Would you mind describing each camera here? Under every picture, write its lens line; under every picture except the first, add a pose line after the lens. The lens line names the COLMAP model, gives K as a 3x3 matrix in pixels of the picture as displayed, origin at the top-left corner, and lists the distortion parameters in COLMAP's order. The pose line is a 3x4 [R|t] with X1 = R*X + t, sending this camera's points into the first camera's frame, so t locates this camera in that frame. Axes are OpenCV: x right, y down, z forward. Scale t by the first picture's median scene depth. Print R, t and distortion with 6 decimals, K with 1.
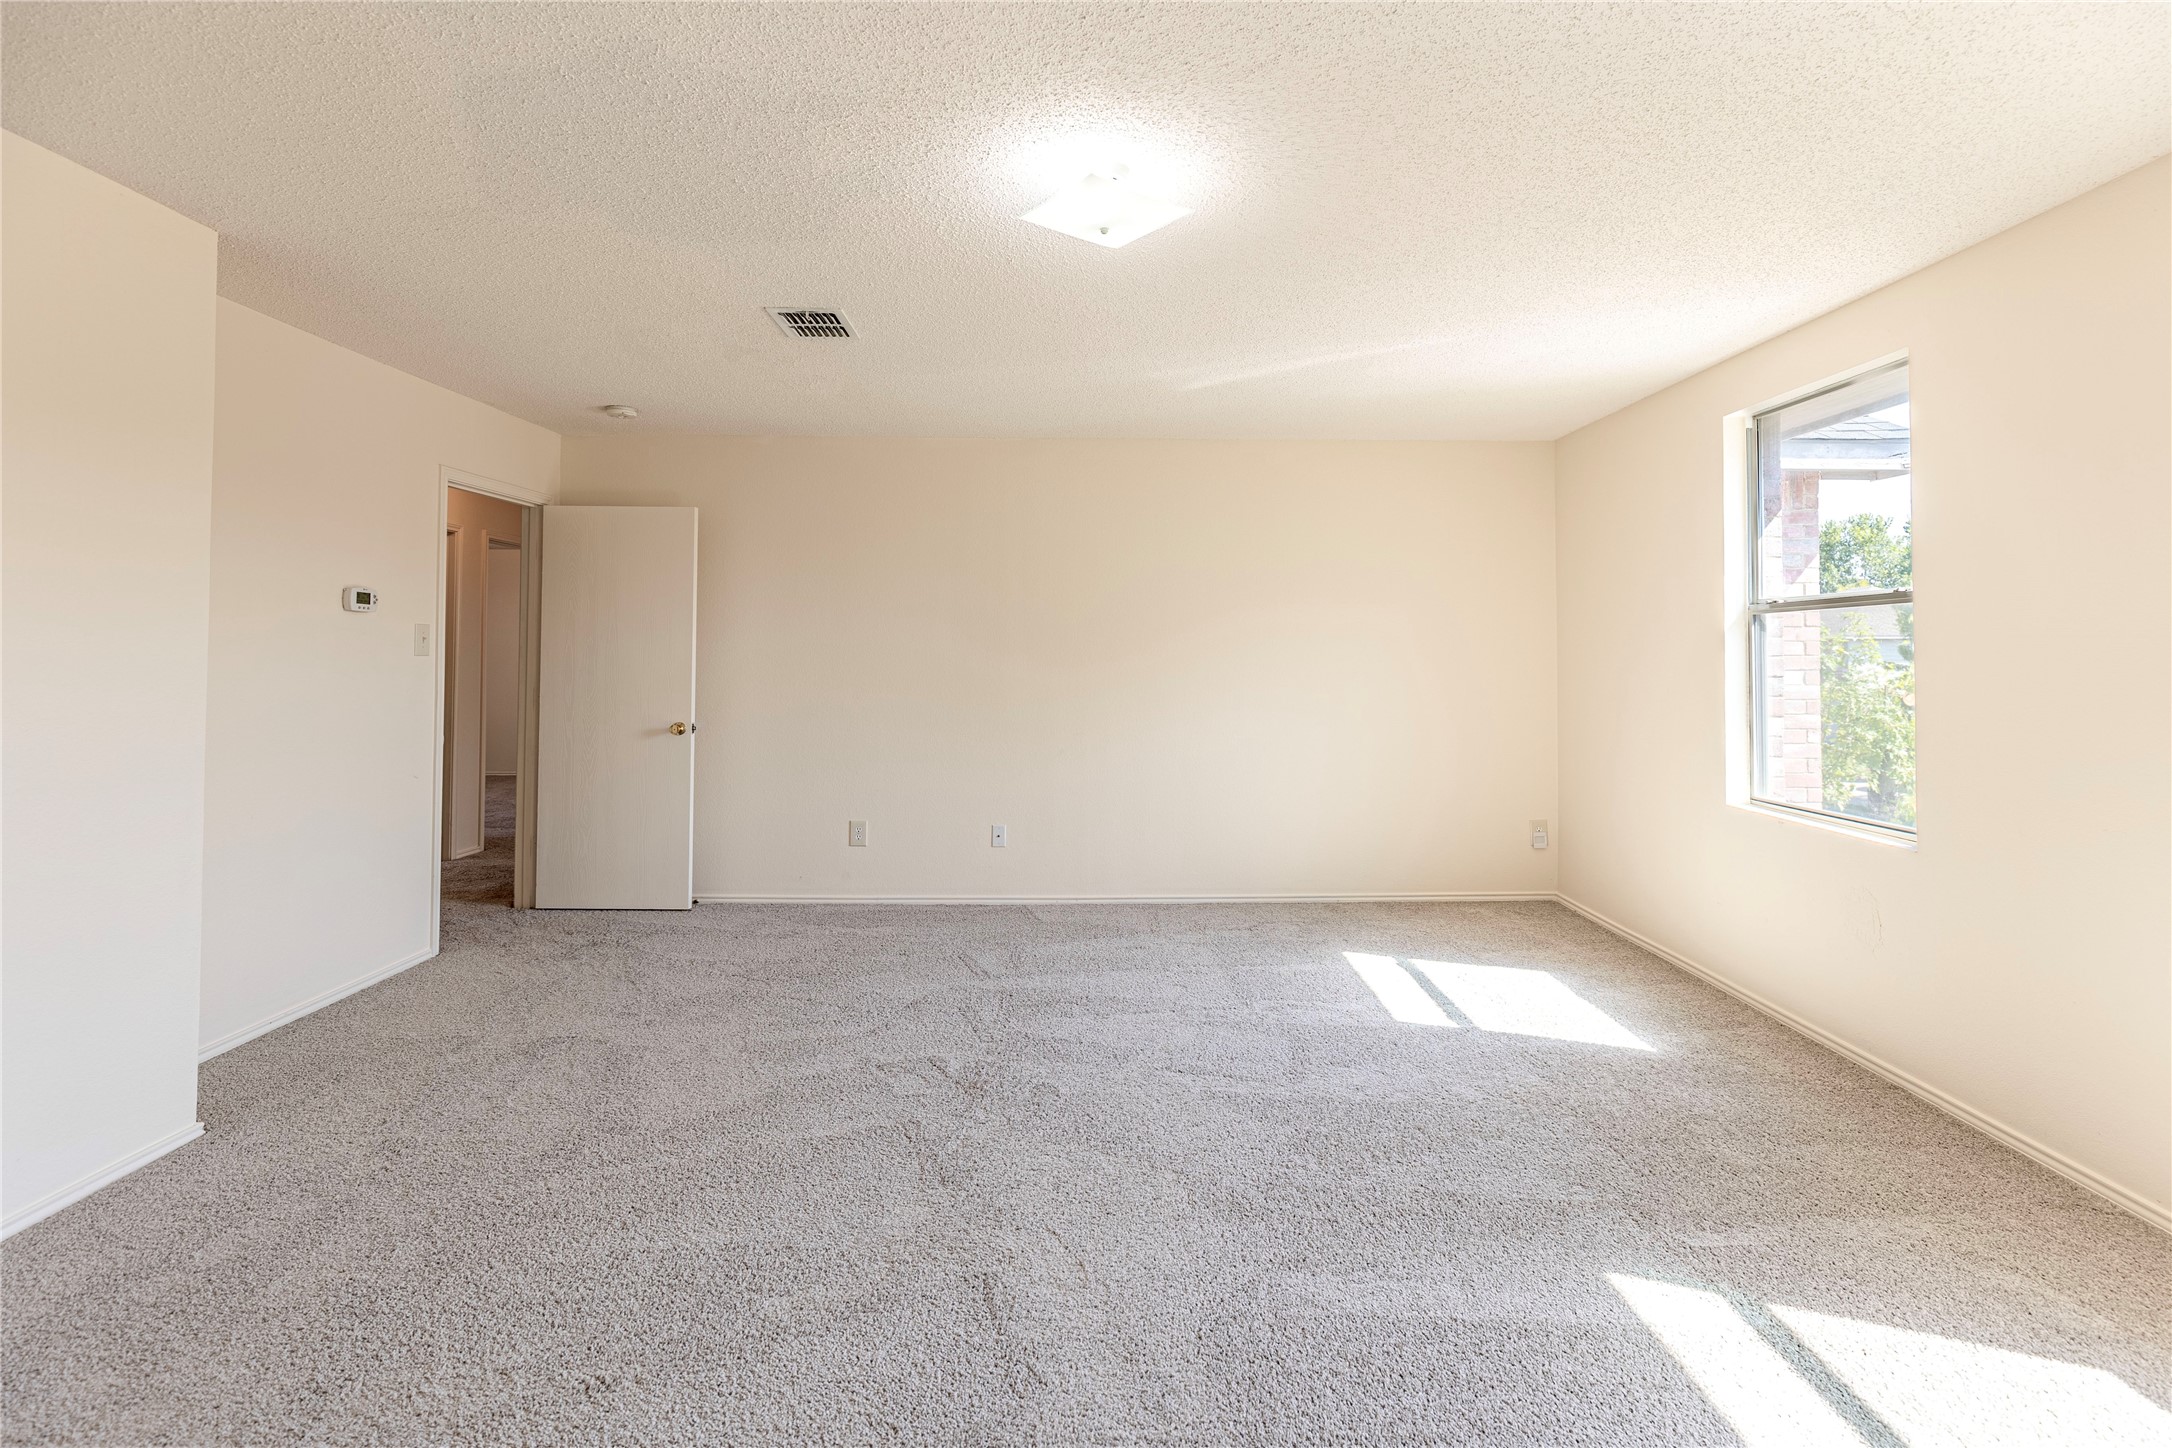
lens RADIAL K [[1027.9, 0, 1127.2], [0, 1027.9, 639.8], [0, 0, 1]] dist [0.010371, -0.000204]
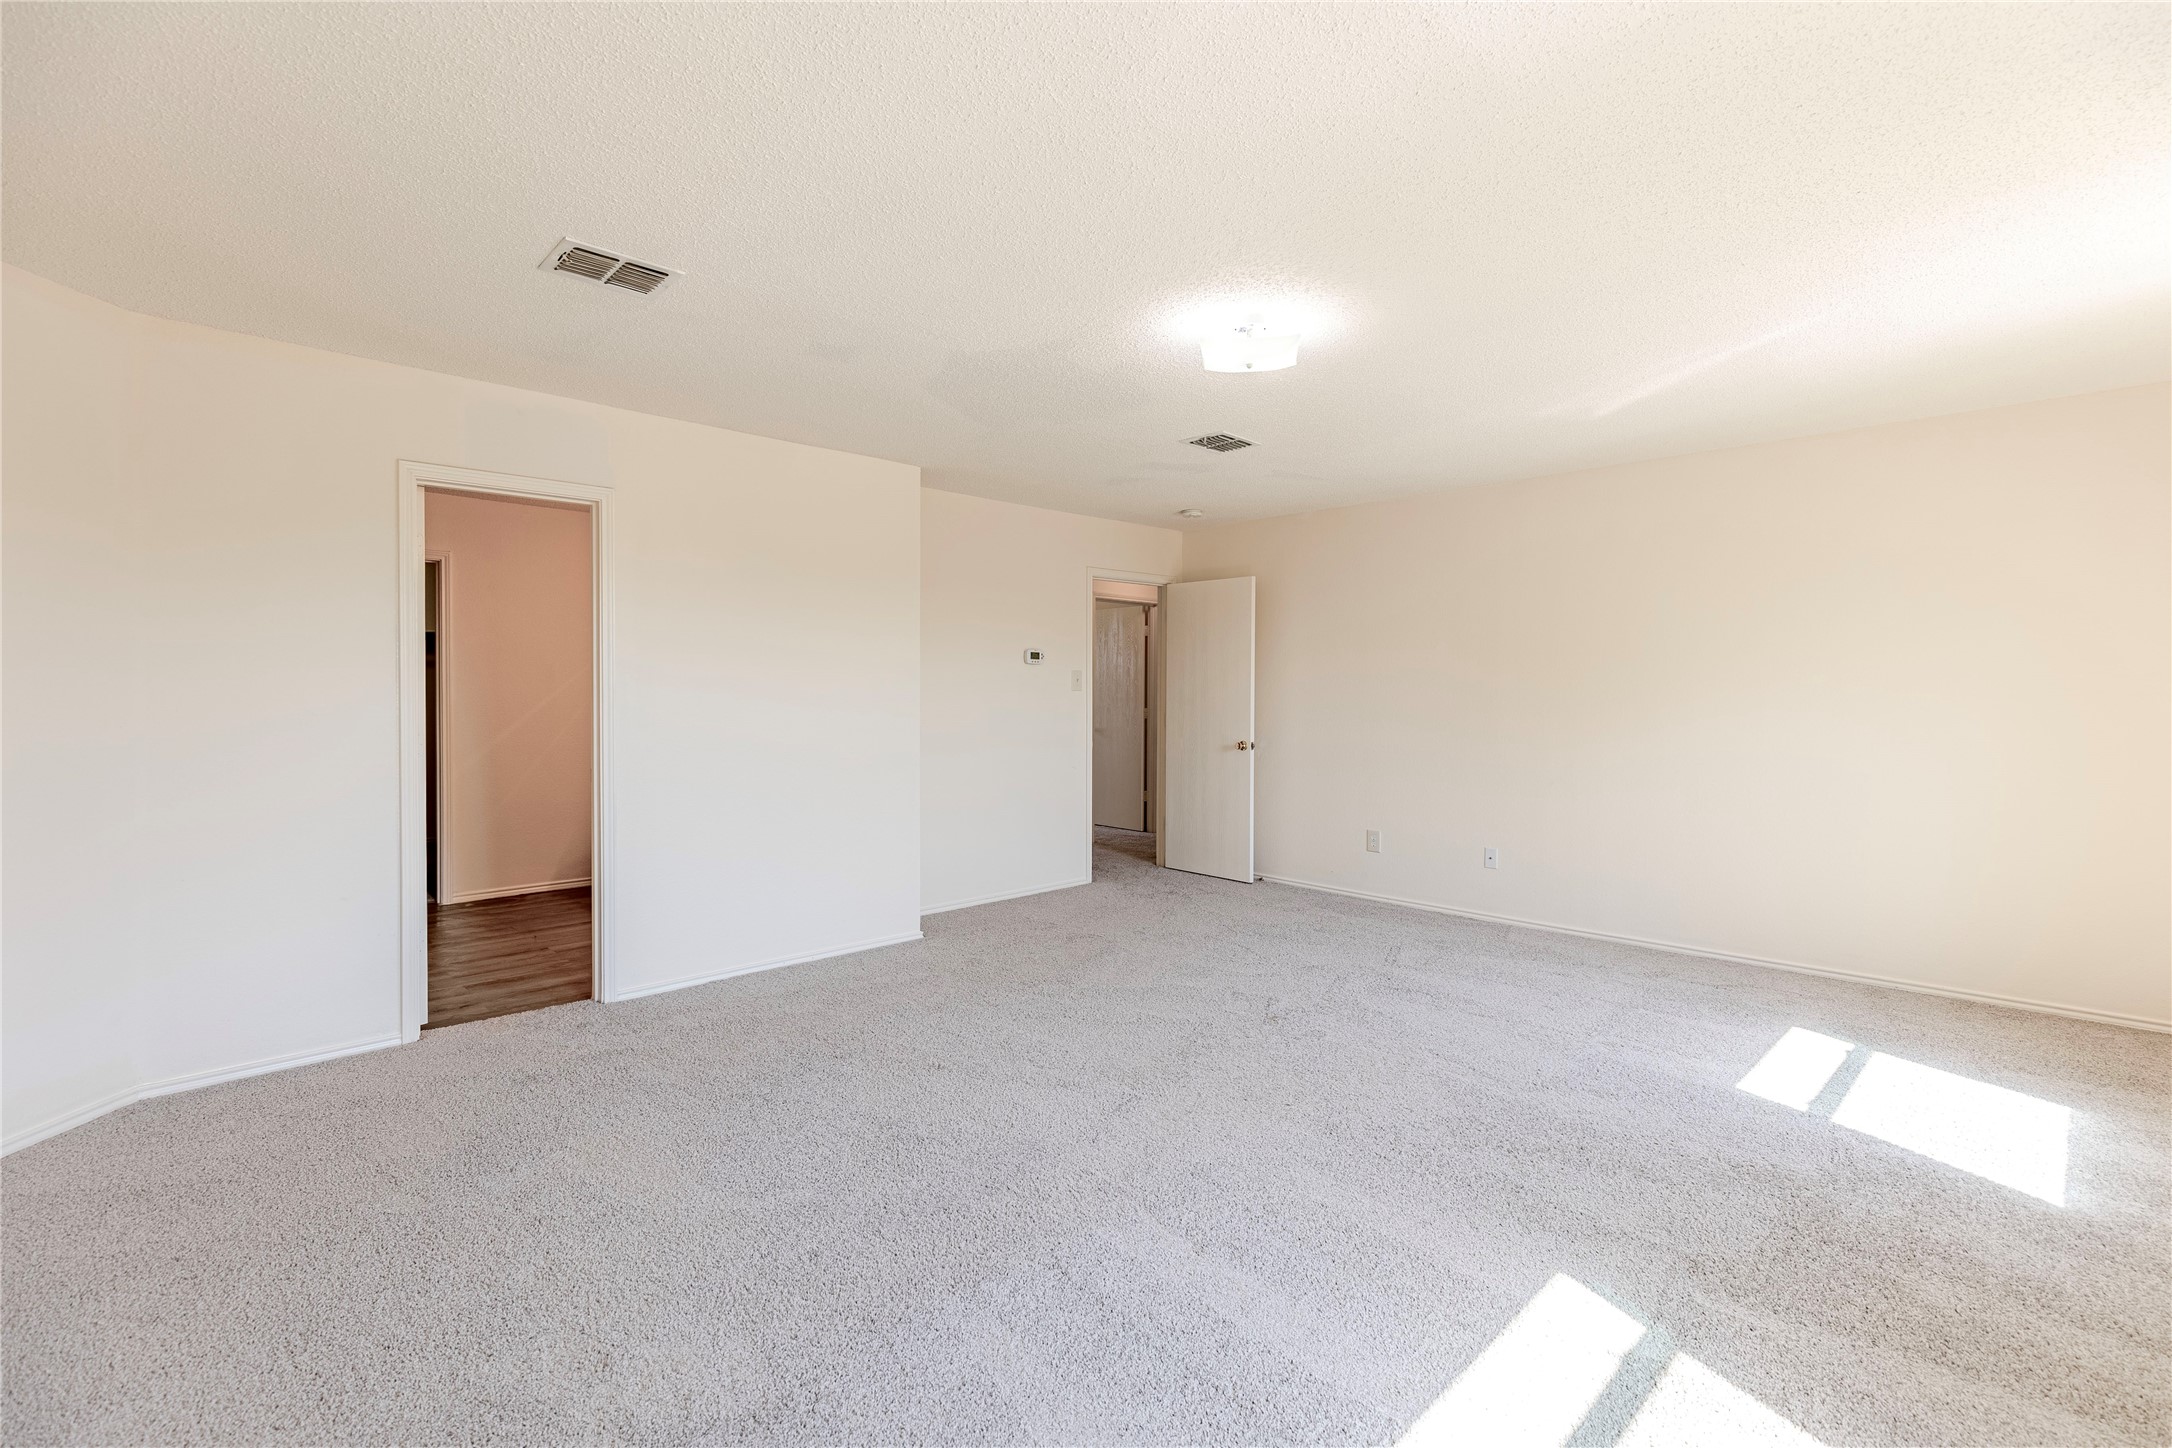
lens RADIAL K [[996.4, 0, 1086.0], [0, 996.4, 724.0], [0, 0, 1]] dist [0.014610, -0.000254]
pose [[0.680369, 0.023426, -0.732495, 0.498729], [0.012560, 0.998970, 0.043614, 0.000201], [0.732762, -0.038874, 0.679374, -0.019307]]
